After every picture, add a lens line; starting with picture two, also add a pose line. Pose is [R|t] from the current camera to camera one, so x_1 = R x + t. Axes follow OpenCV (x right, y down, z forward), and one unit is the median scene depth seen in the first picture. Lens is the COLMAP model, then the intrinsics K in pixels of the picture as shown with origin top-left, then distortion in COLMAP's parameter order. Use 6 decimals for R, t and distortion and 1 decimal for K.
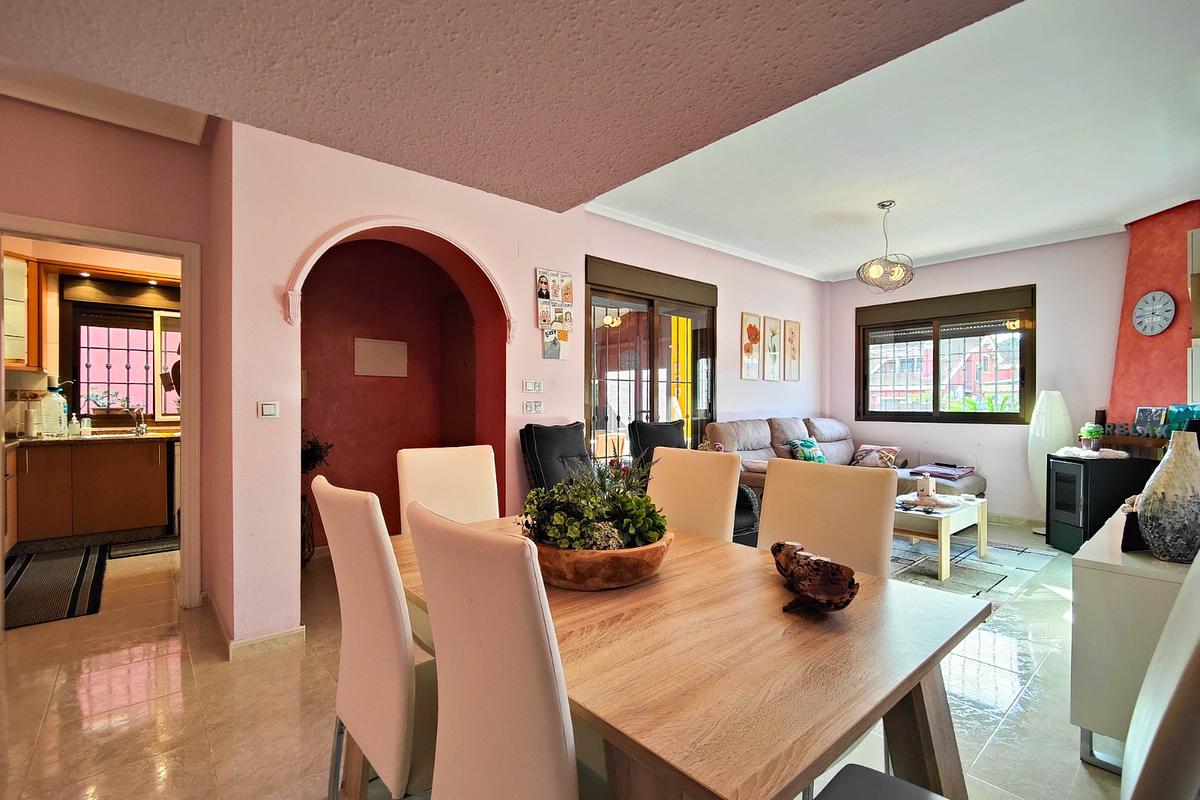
lens RADIAL K [[528.5, 0, 607.6], [0, 528.5, 406.4], [0, 0, 1]] dist [0.010905, -0.012740]
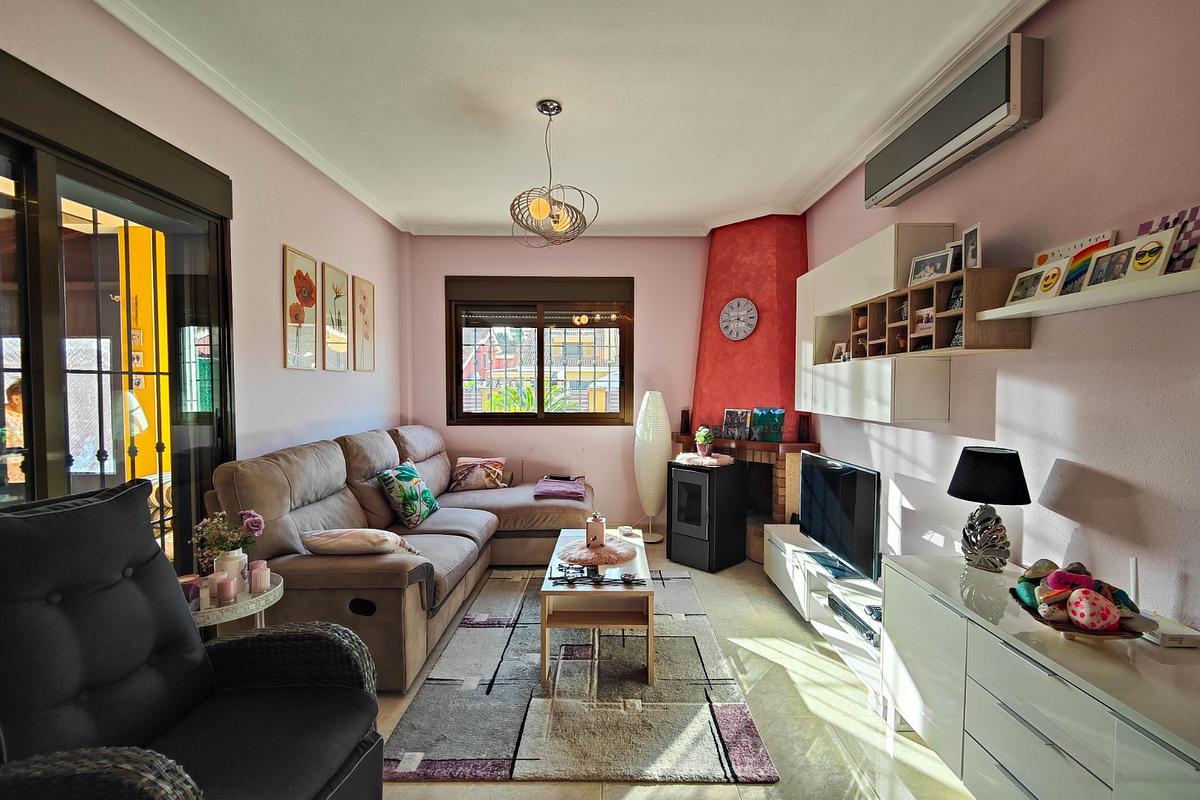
lens RADIAL K [[528.5, 0, 607.6], [0, 528.5, 406.4], [0, 0, 1]] dist [0.010905, -0.012740]
pose [[0.659417, -0.026064, 0.751325, 0.061683], [0.000185, 0.999404, 0.034508, -0.032021], [-0.751777, -0.022616, 0.659029, 0.399497]]
